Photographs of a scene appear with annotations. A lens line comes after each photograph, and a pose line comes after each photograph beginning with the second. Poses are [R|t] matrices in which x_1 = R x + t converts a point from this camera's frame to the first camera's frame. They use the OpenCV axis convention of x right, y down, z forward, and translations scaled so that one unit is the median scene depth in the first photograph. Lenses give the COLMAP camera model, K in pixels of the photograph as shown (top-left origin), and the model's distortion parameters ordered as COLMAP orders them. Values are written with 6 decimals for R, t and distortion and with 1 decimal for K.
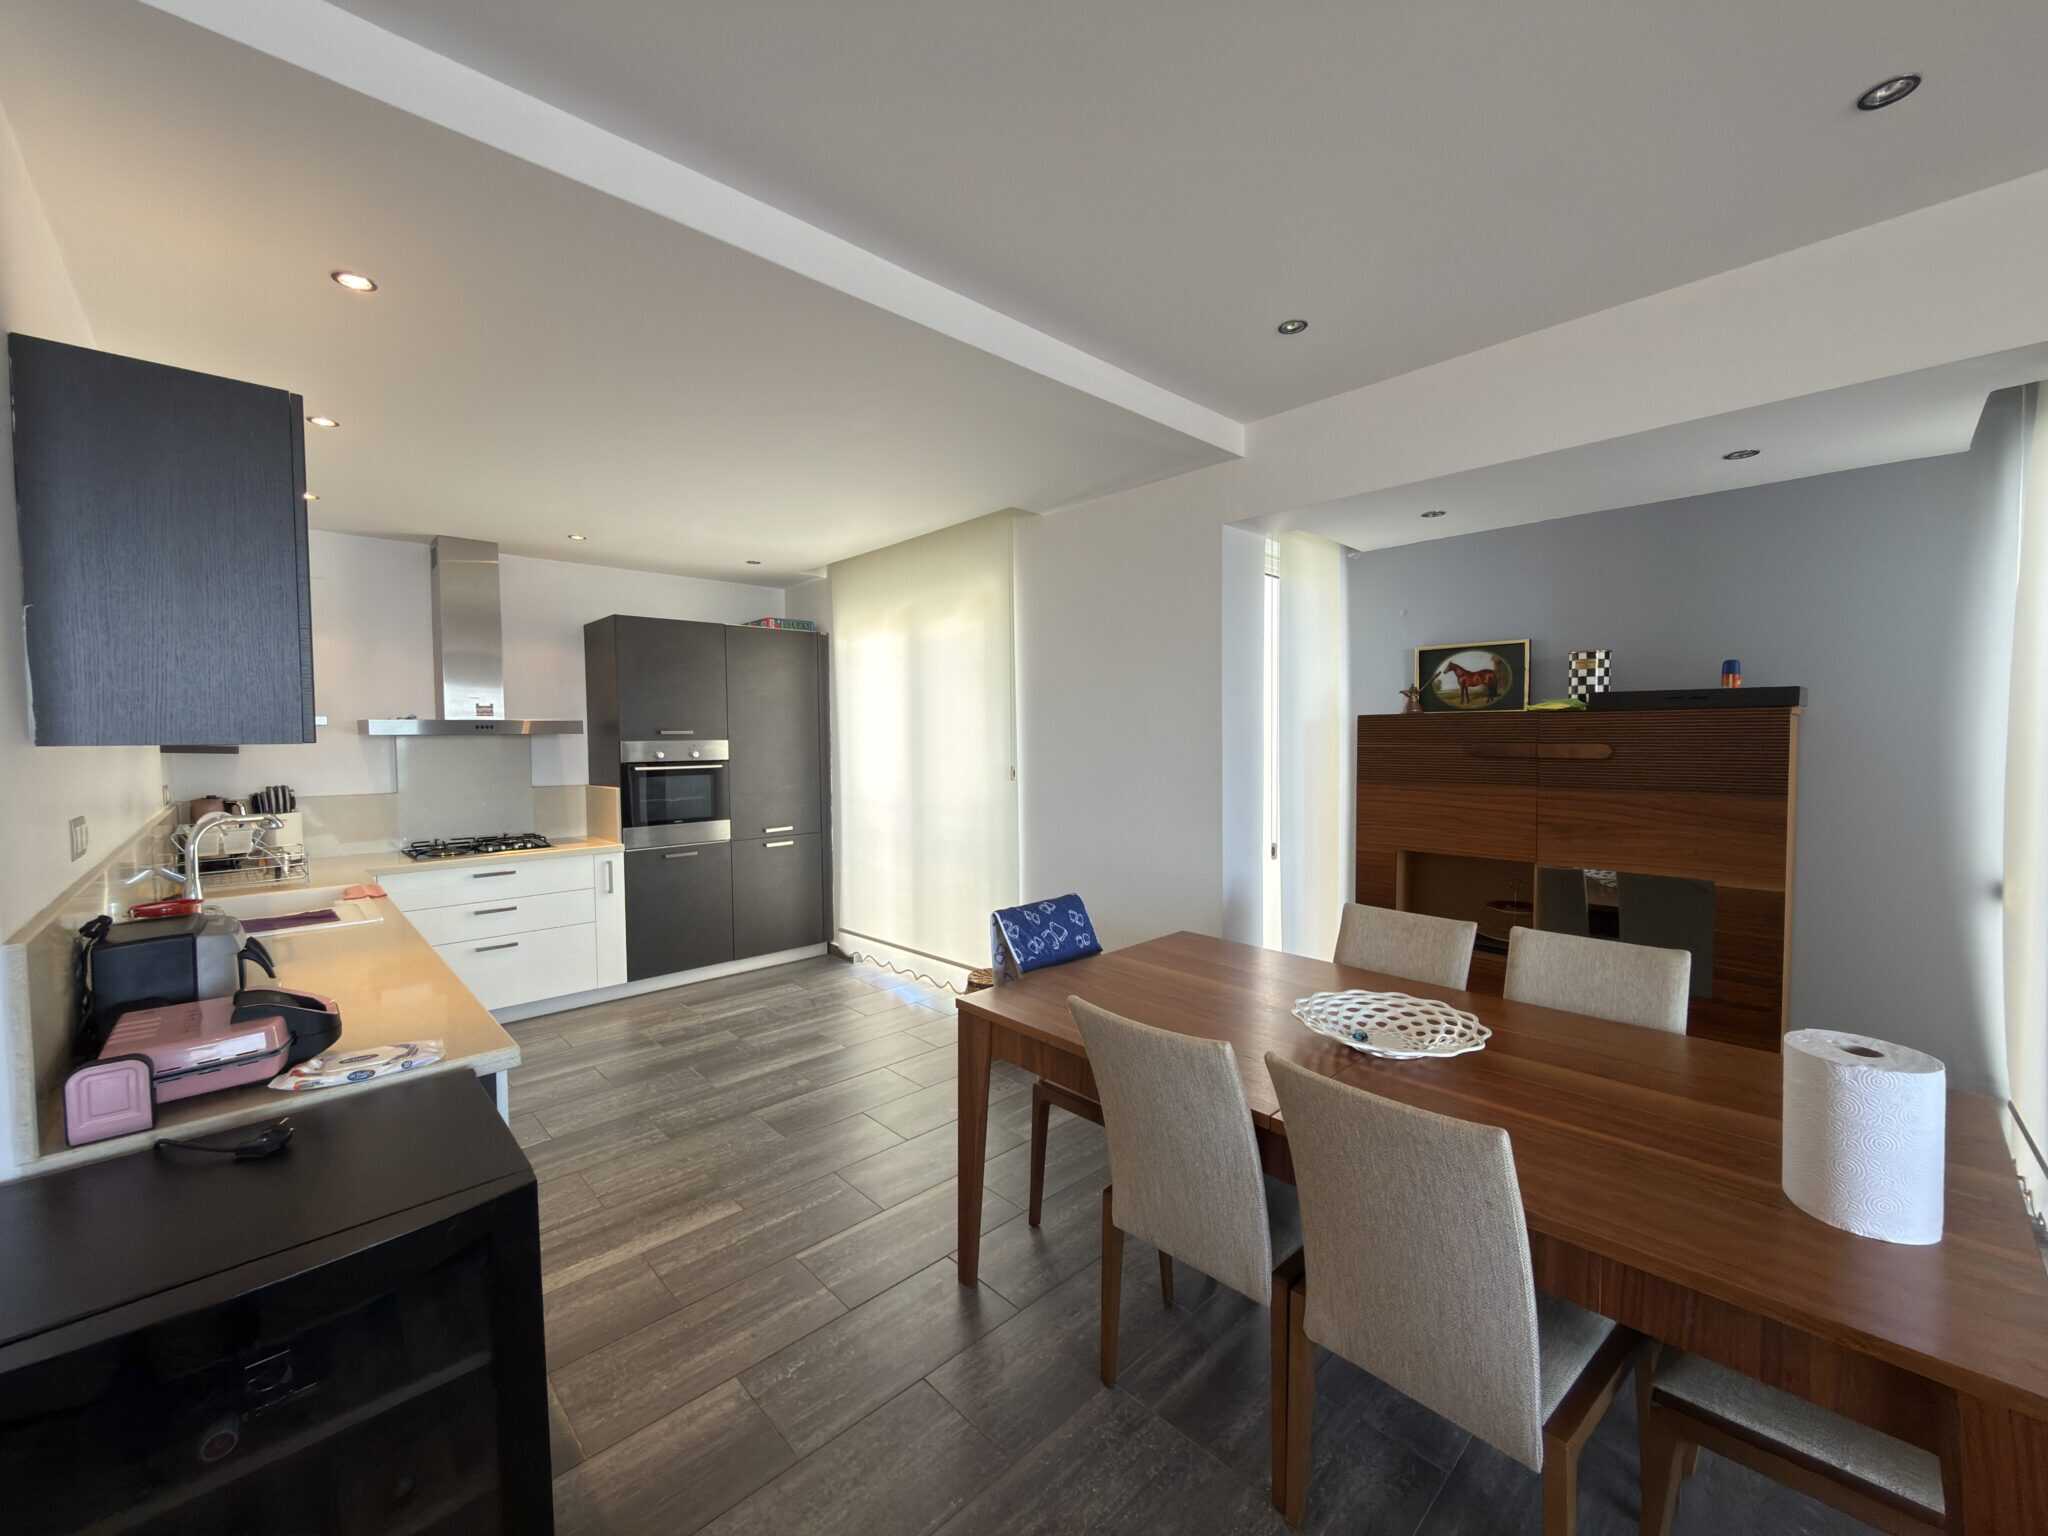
lens RADIAL K [[828.5, 0, 1024.0], [0, 828.5, 768.0], [0, 0, 1]] dist [-0.000479, -0.000003]
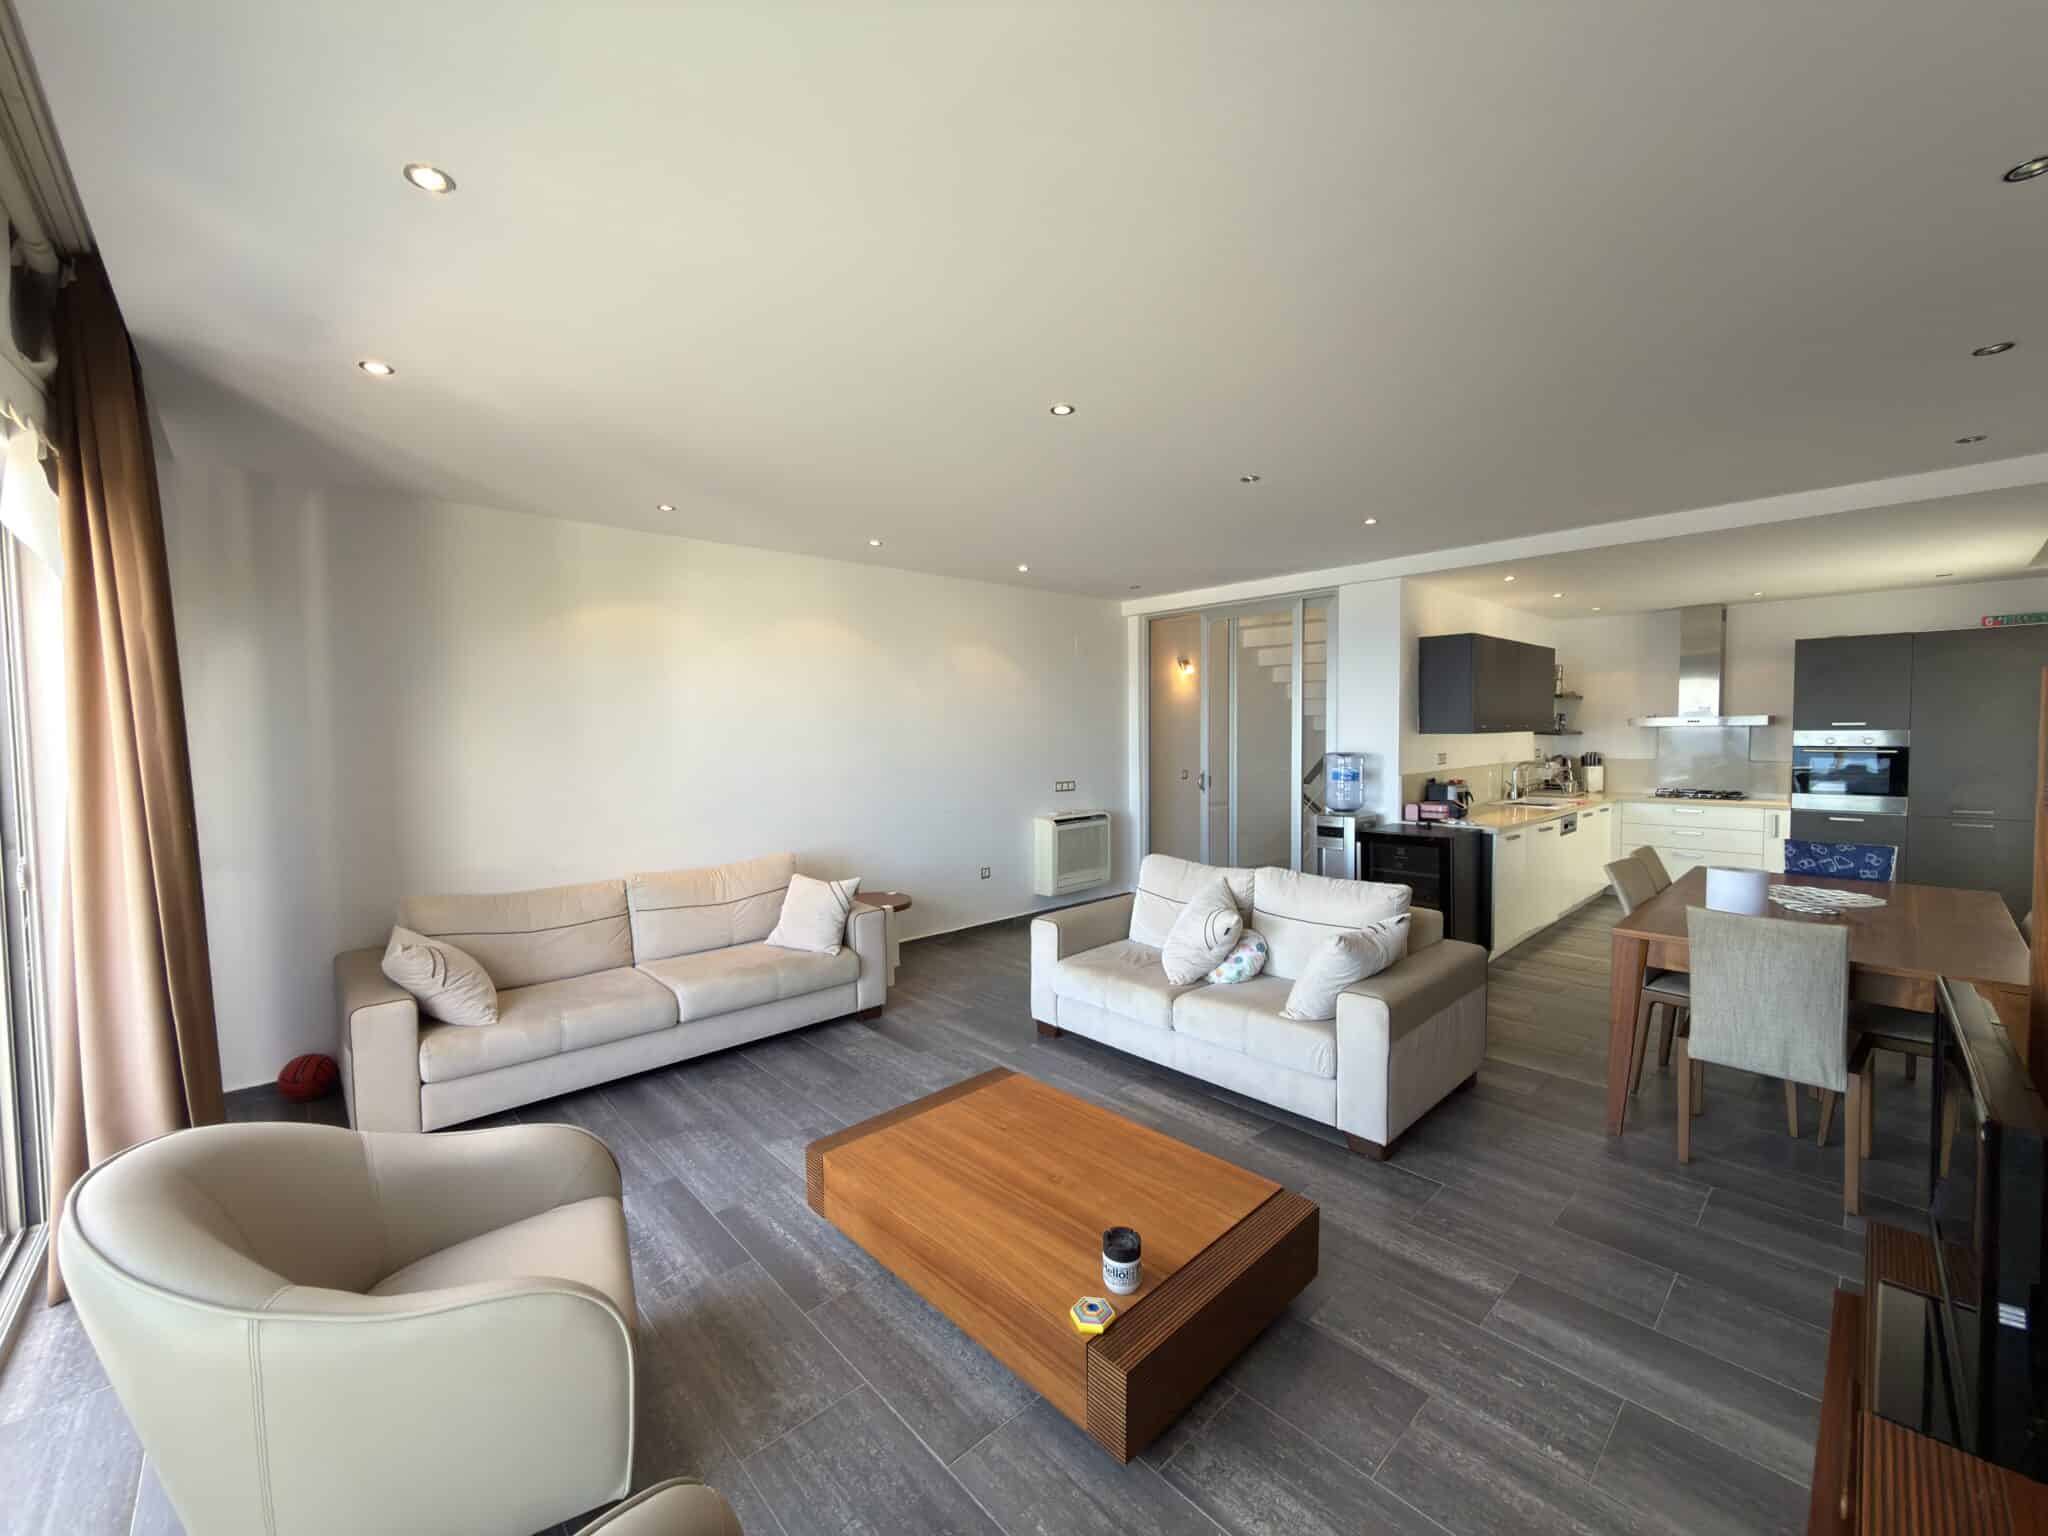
lens RADIAL K [[813.5, 0, 1025.5], [0, 813.5, 763.7], [0, 0, 1]] dist [0.000481, 0.000141]
pose [[-0.003789, 0.049385, -0.998773, 0.889419], [-0.028915, 0.998357, 0.049474, -0.006610], [0.999575, 0.029067, -0.002355, -0.294467]]
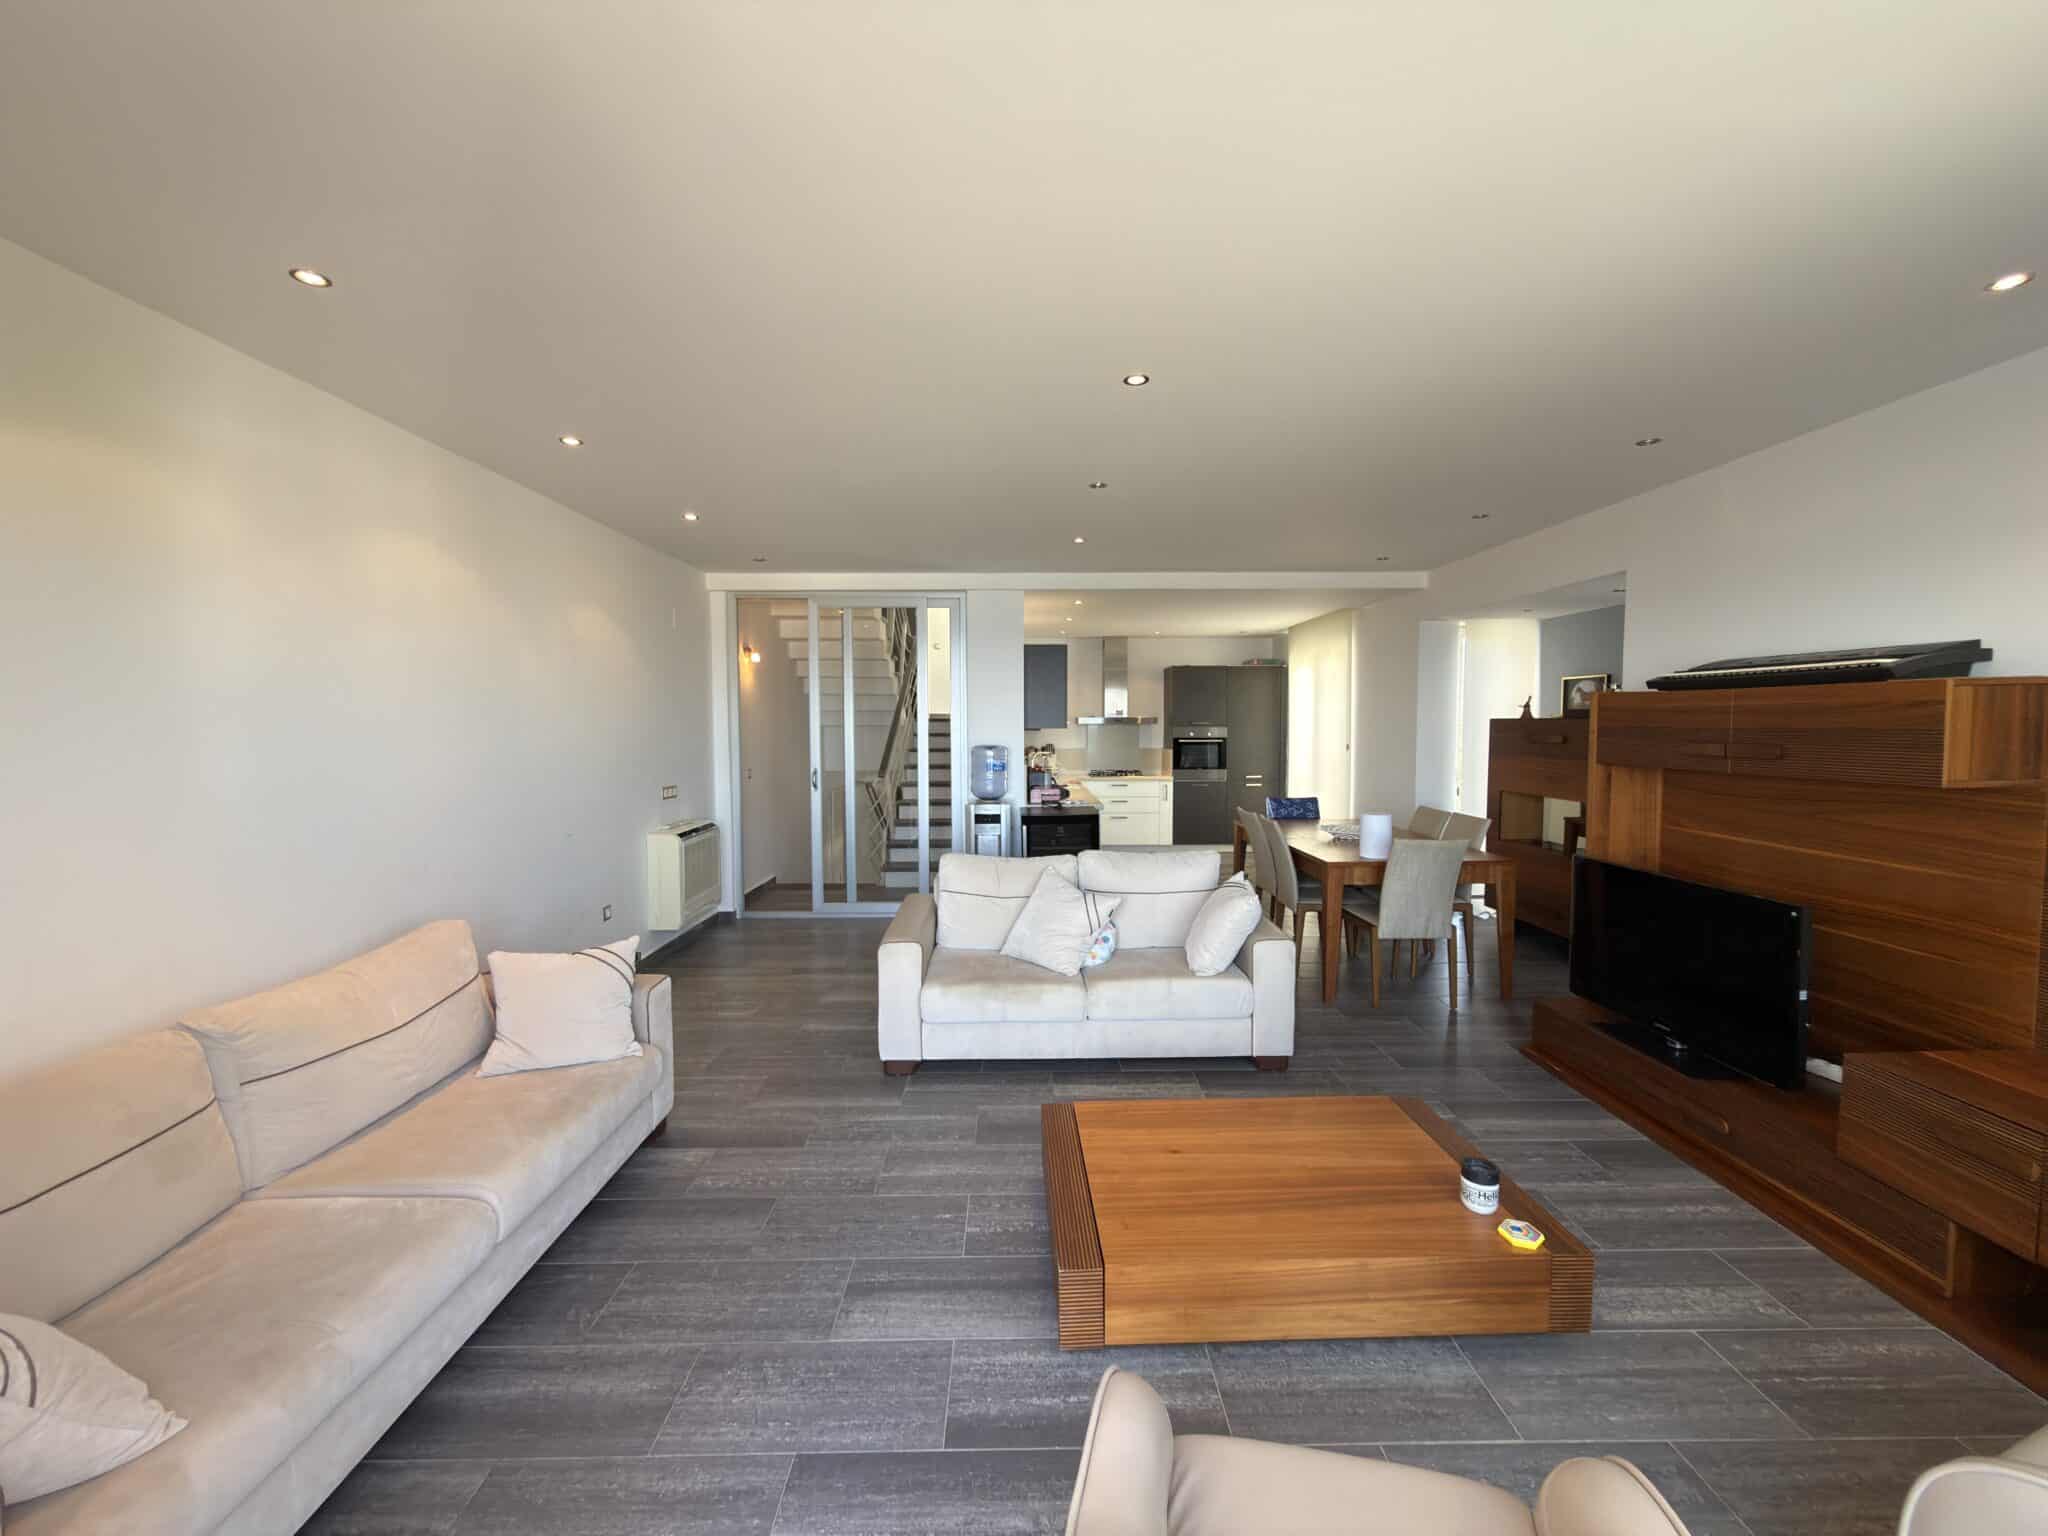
lens RADIAL K [[813.5, 0, 1025.5], [0, 813.5, 763.7], [0, 0, 1]] dist [0.000481, 0.000141]
pose [[0.741122, 0.040698, -0.670136, 0.604808], [-0.030411, 0.999171, 0.027049, 0.014992], [0.670681, 0.000333, 0.741746, -0.757028]]
